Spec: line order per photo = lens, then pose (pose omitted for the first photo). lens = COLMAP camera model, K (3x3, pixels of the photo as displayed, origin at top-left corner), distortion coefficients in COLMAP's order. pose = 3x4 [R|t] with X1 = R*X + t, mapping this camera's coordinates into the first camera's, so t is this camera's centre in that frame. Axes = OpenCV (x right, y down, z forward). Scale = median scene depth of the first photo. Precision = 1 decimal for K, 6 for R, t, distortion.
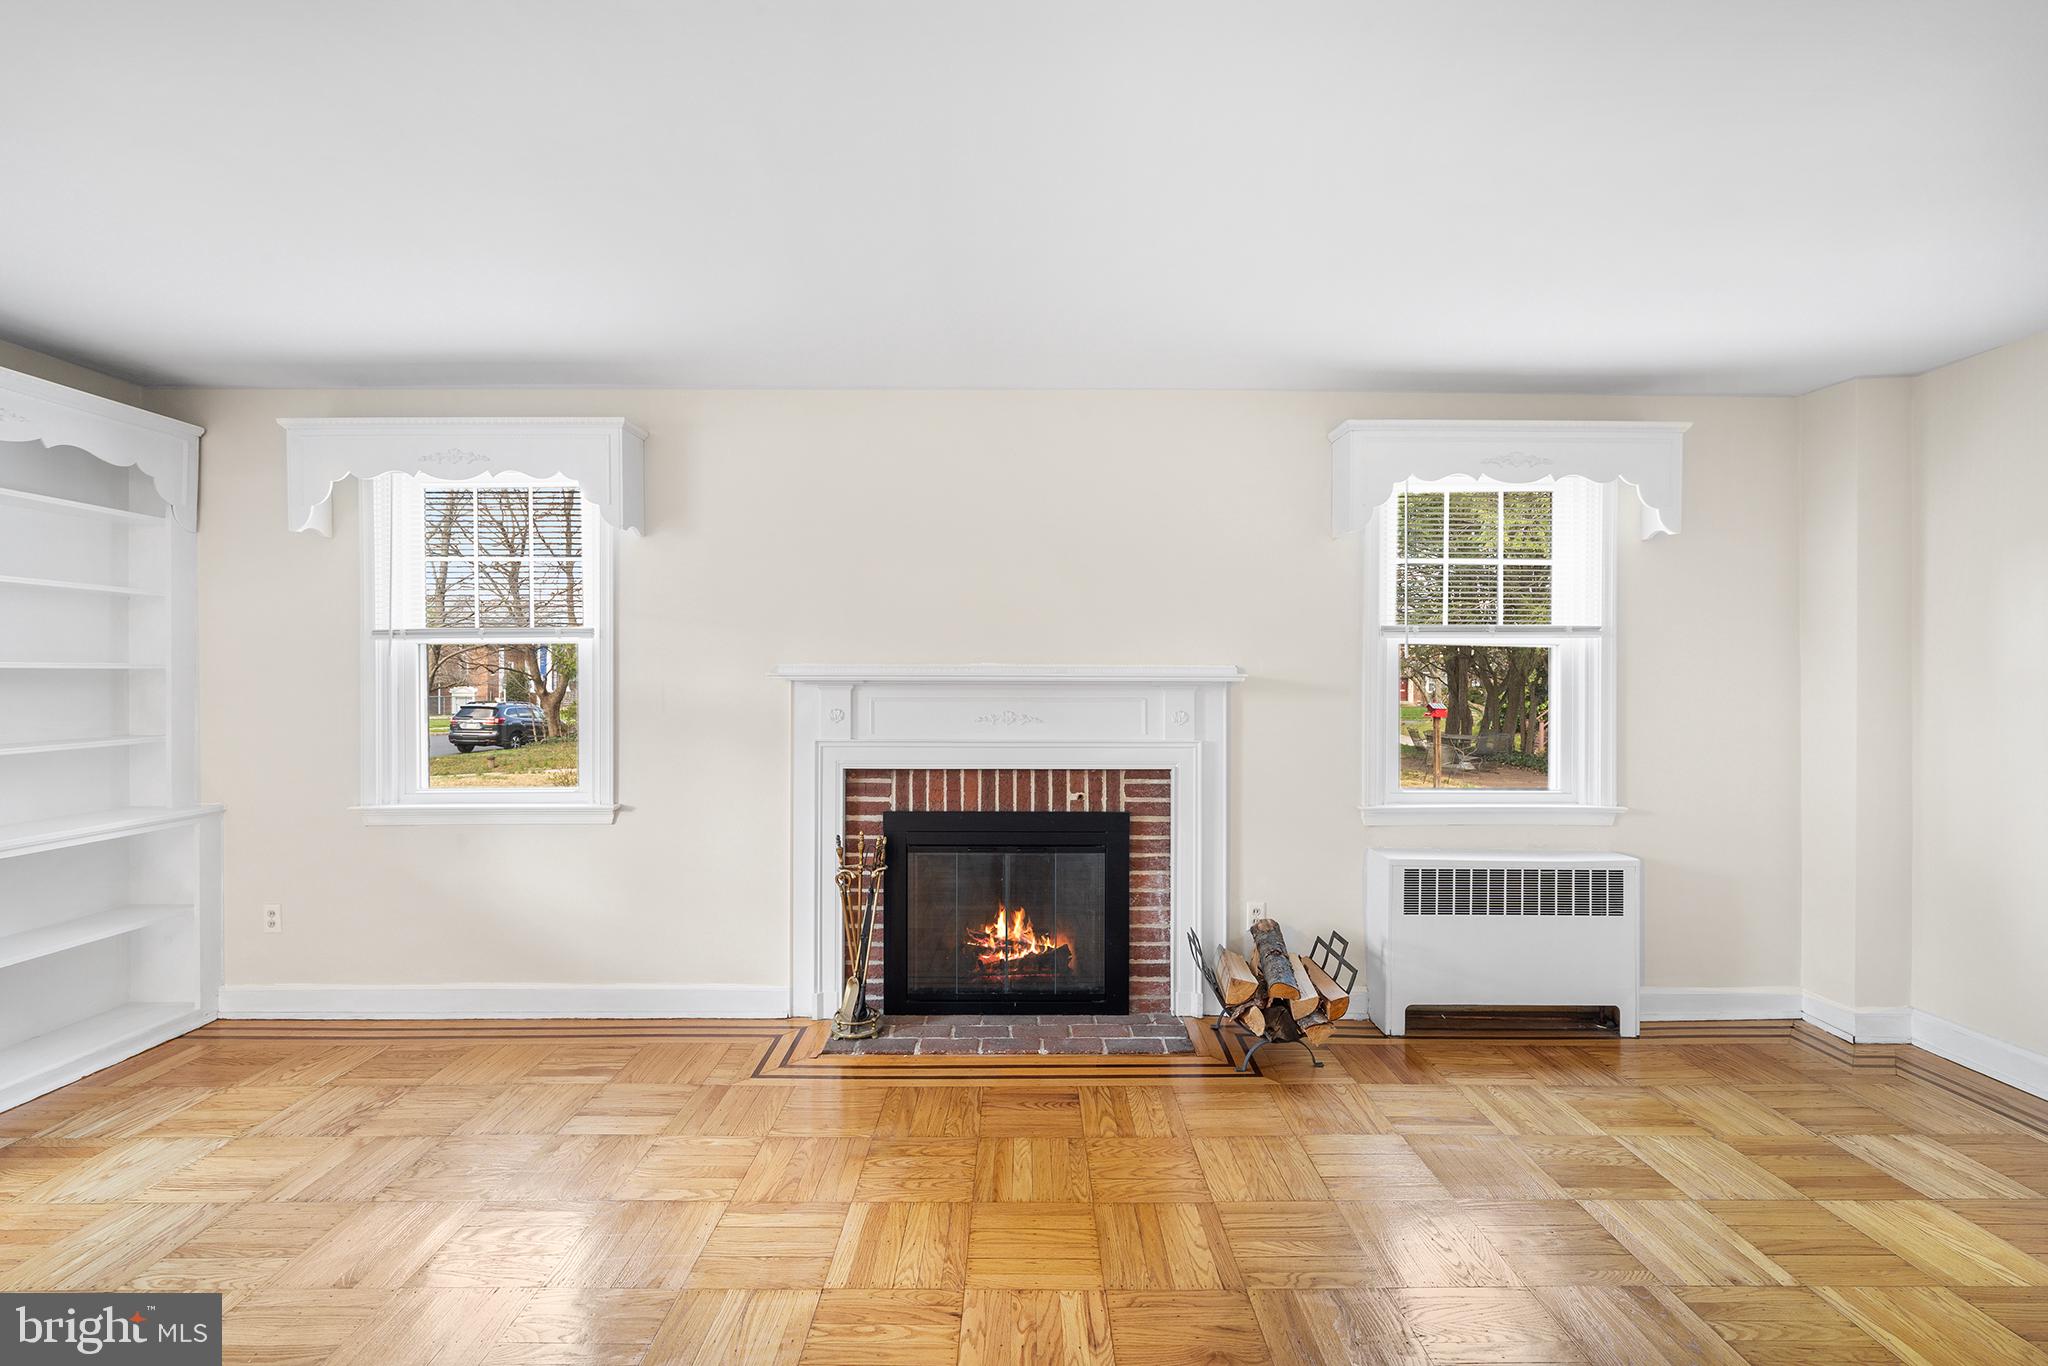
lens RADIAL K [[828.7, 0, 1030.8], [0, 828.7, 677.9], [0, 0, 1]] dist [0.000557, -0.000195]
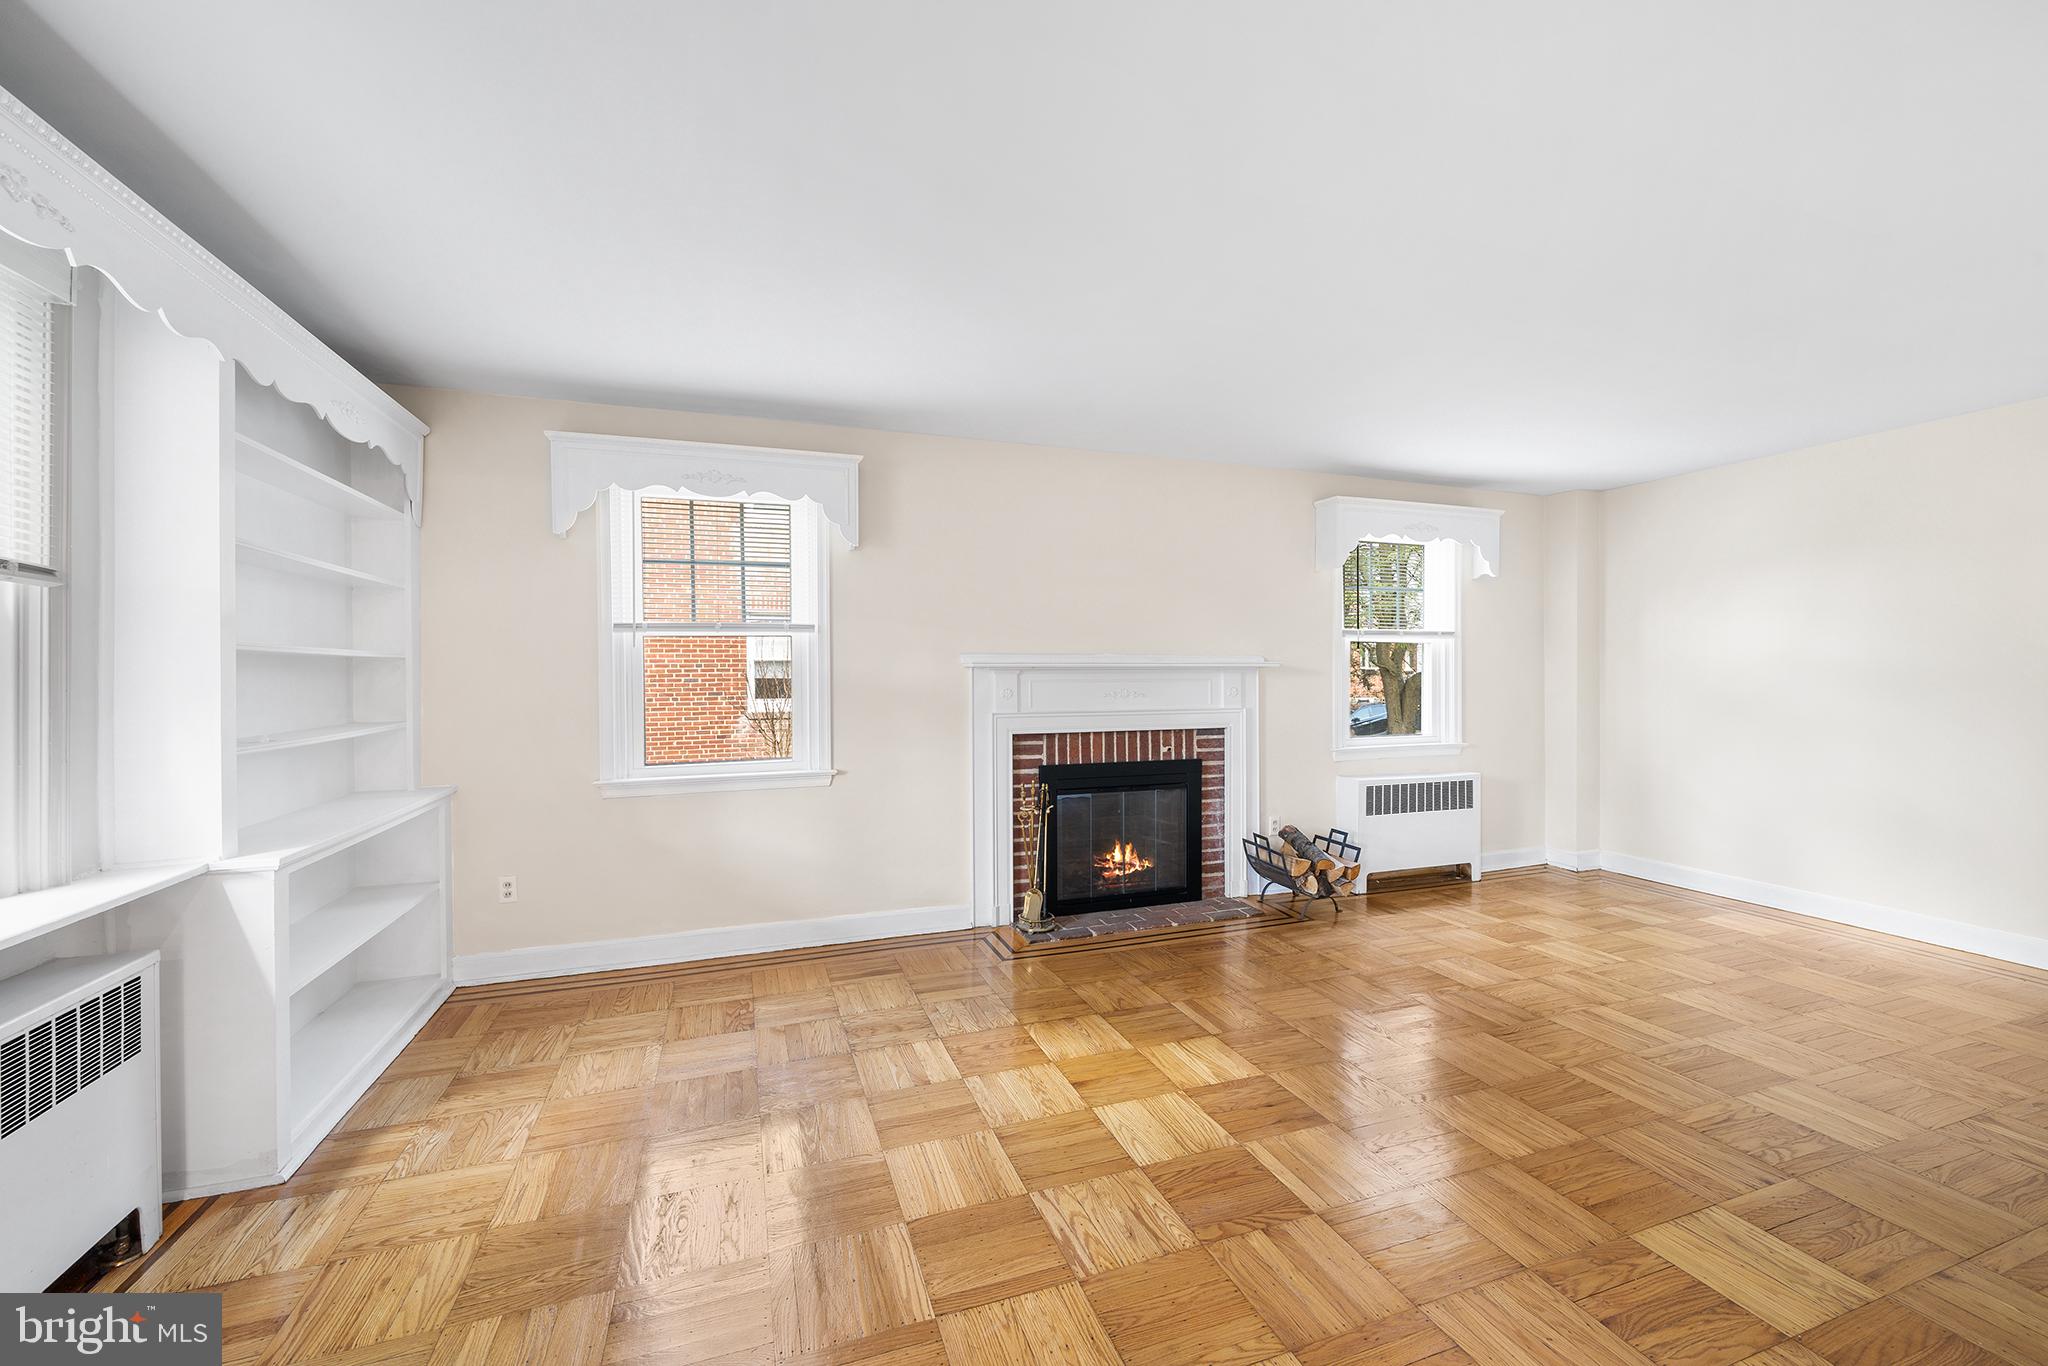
lens RADIAL K [[828.7, 0, 1017.6], [0, 828.7, 670.7], [0, 0, 1]] dist [0.000557, -0.000195]
pose [[0.942918, -0.004675, 0.332991, -0.656169], [0.002488, 0.999972, 0.006993, 0.000024], [-0.333015, -0.005765, 0.942904, -0.239060]]
